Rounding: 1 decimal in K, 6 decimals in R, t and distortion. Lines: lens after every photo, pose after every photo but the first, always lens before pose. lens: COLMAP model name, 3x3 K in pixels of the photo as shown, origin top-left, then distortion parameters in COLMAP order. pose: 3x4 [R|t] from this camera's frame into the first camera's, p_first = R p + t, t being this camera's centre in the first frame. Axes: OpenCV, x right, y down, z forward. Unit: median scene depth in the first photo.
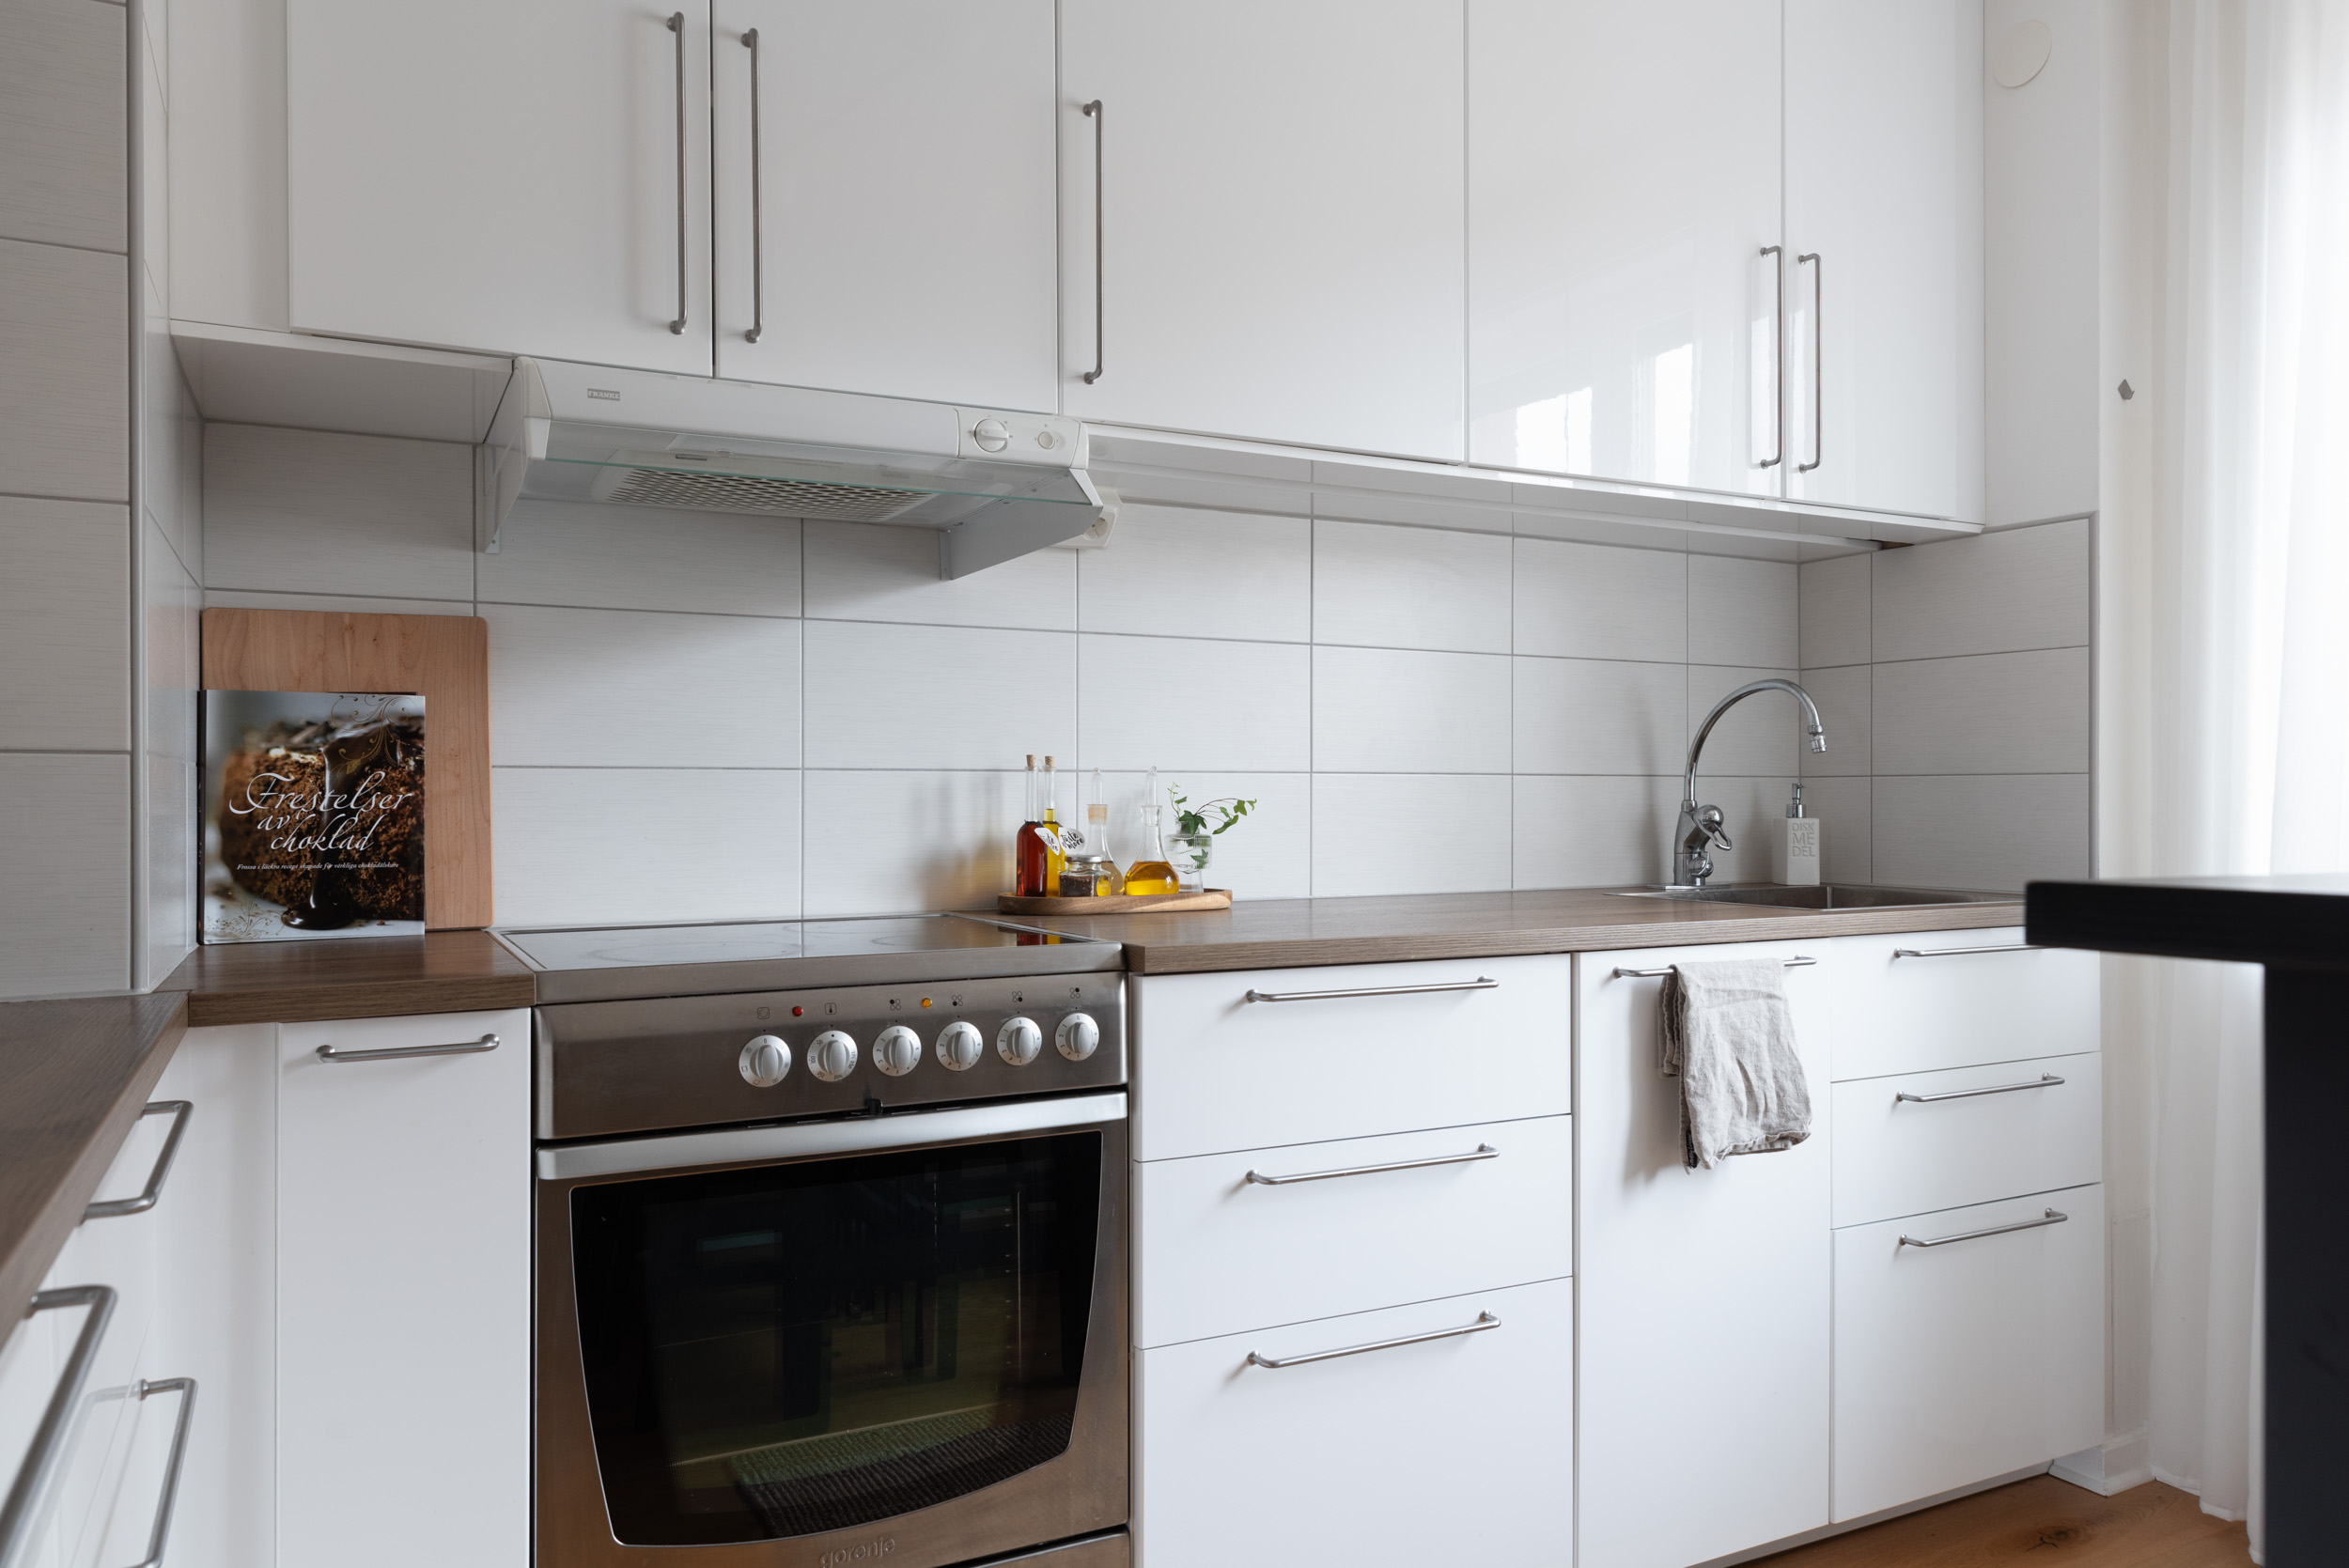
lens RADIAL K [[1561.4, 0, 1169.1], [0, 1561.4, 785.3], [0, 0, 1]] dist [0.005617, -0.006339]
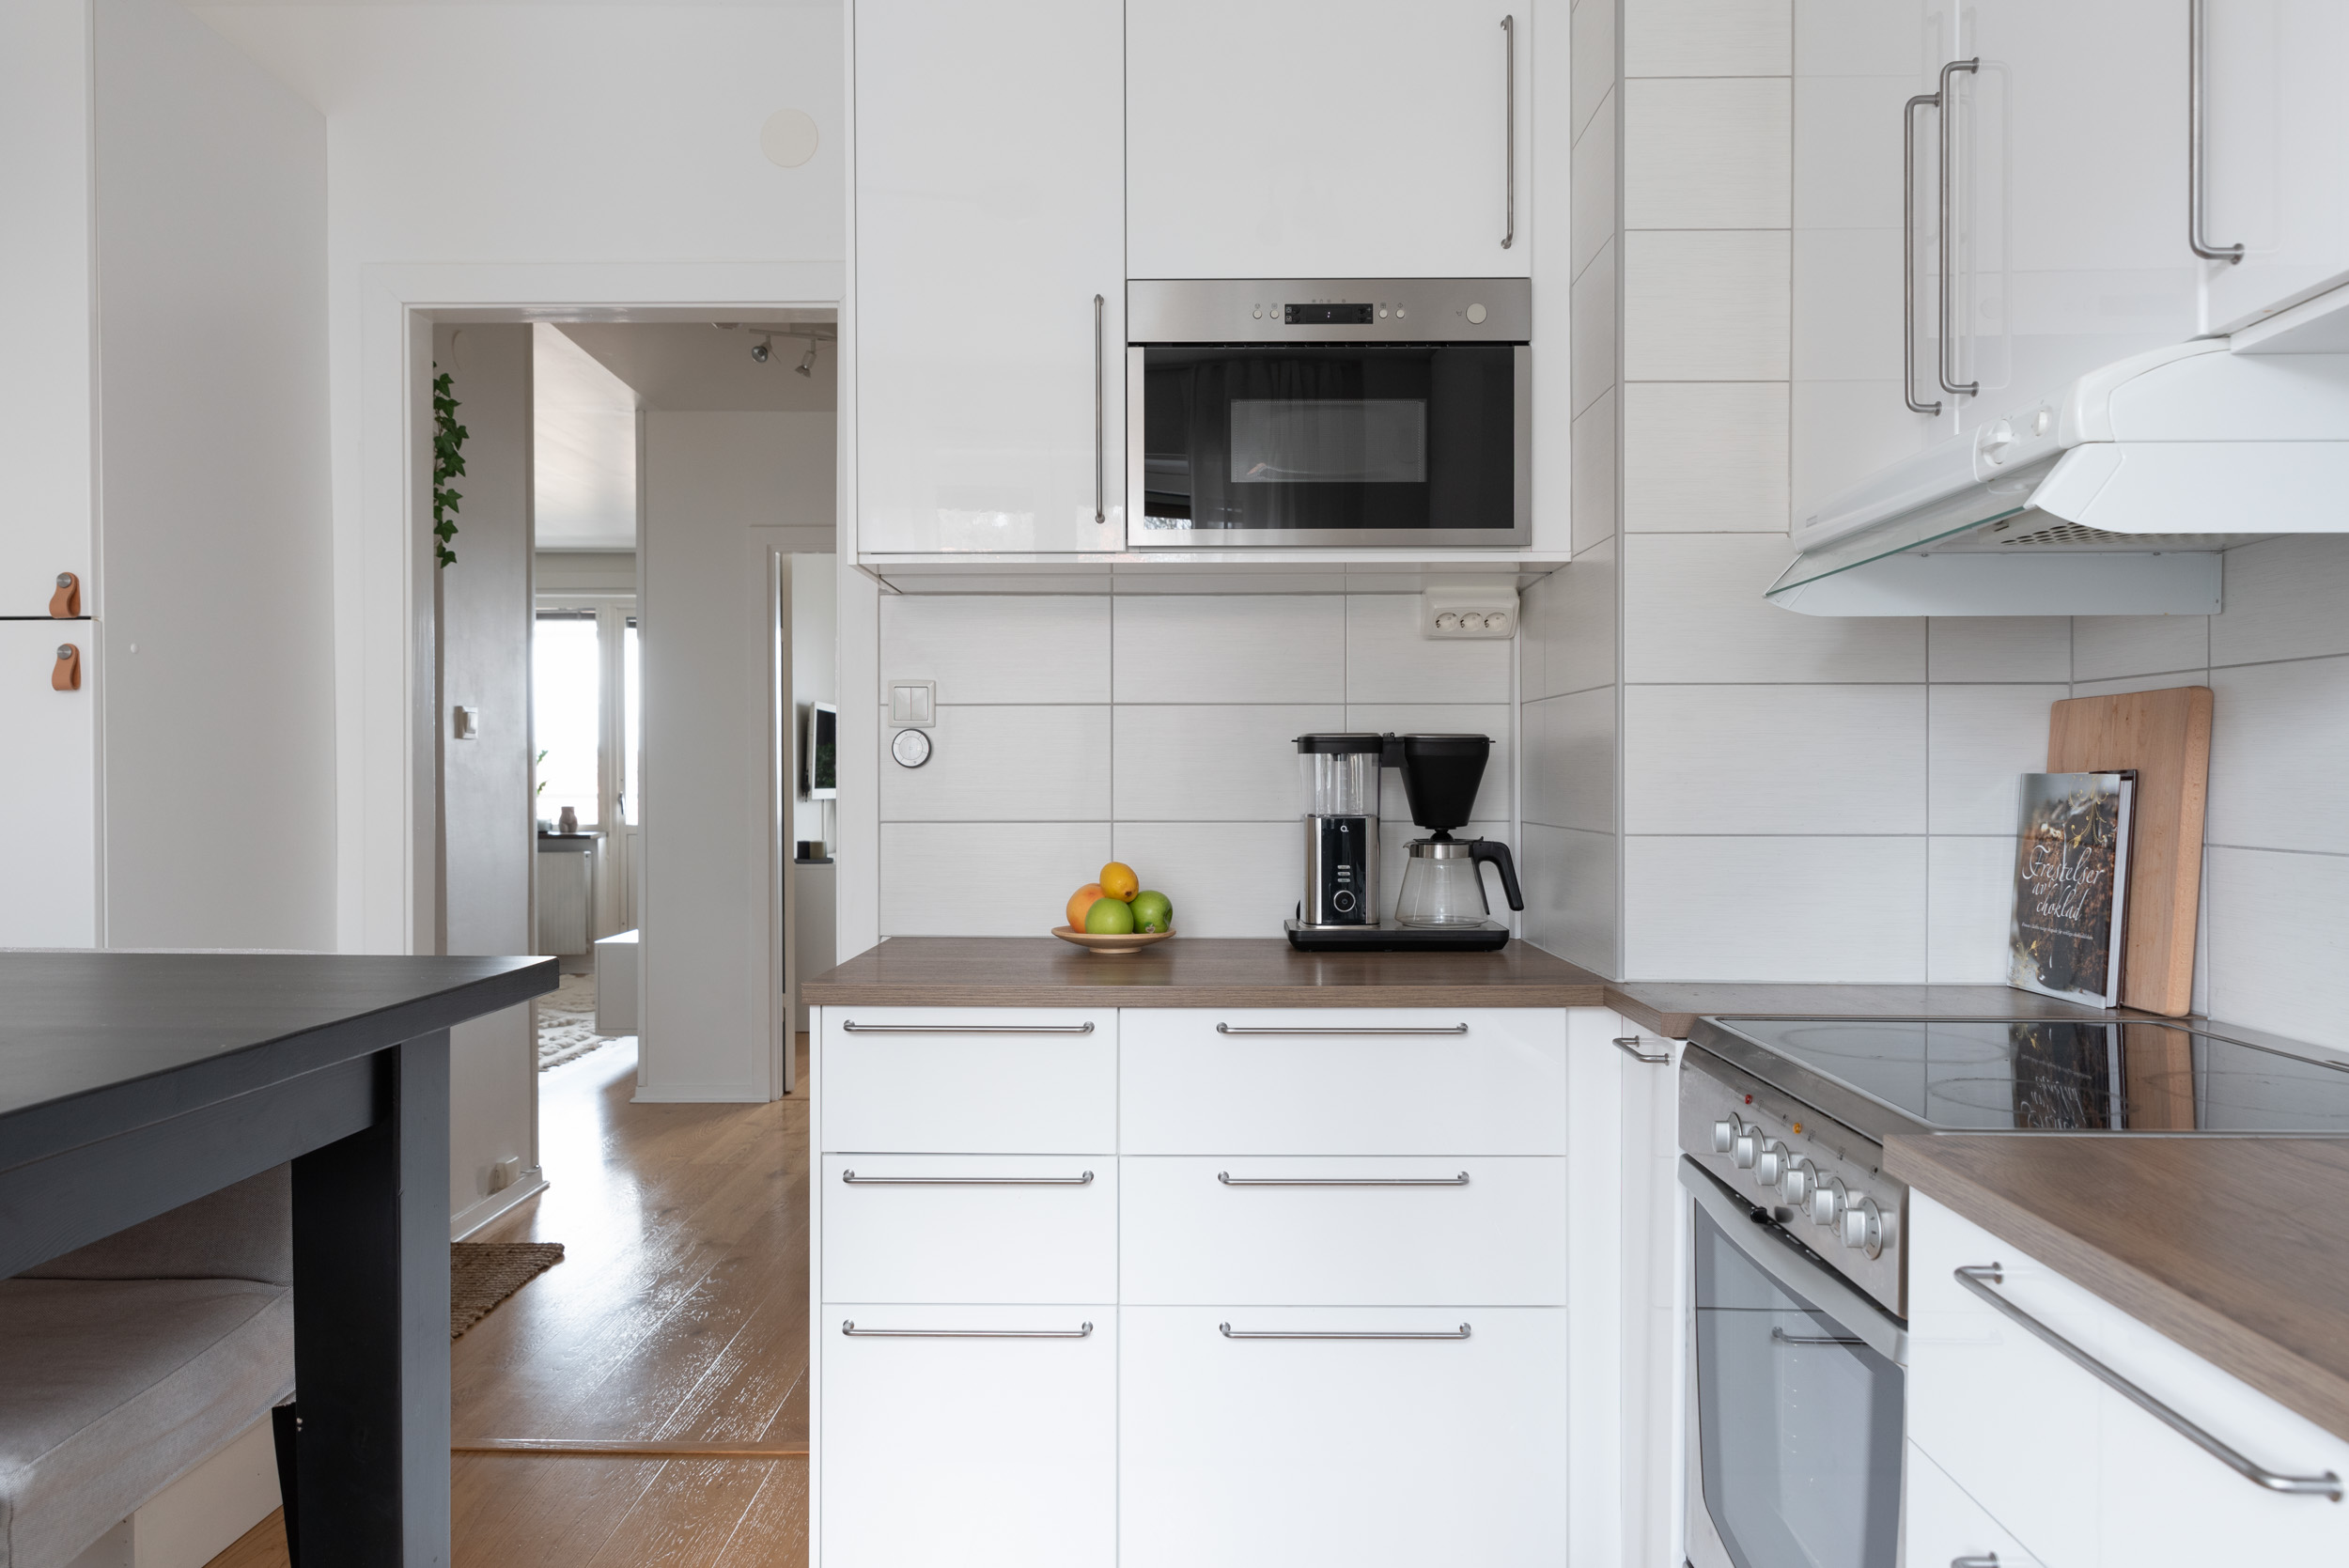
lens RADIAL K [[1561.4, 0, 1169.1], [0, 1561.4, 785.3], [0, 0, 1]] dist [0.005617, -0.006339]
pose [[-0.473727, 0.008815, -0.880628, 0.718003], [0.003979, 0.999961, 0.007869, -0.061807], [0.880663, 0.000223, -0.473744, 0.958795]]
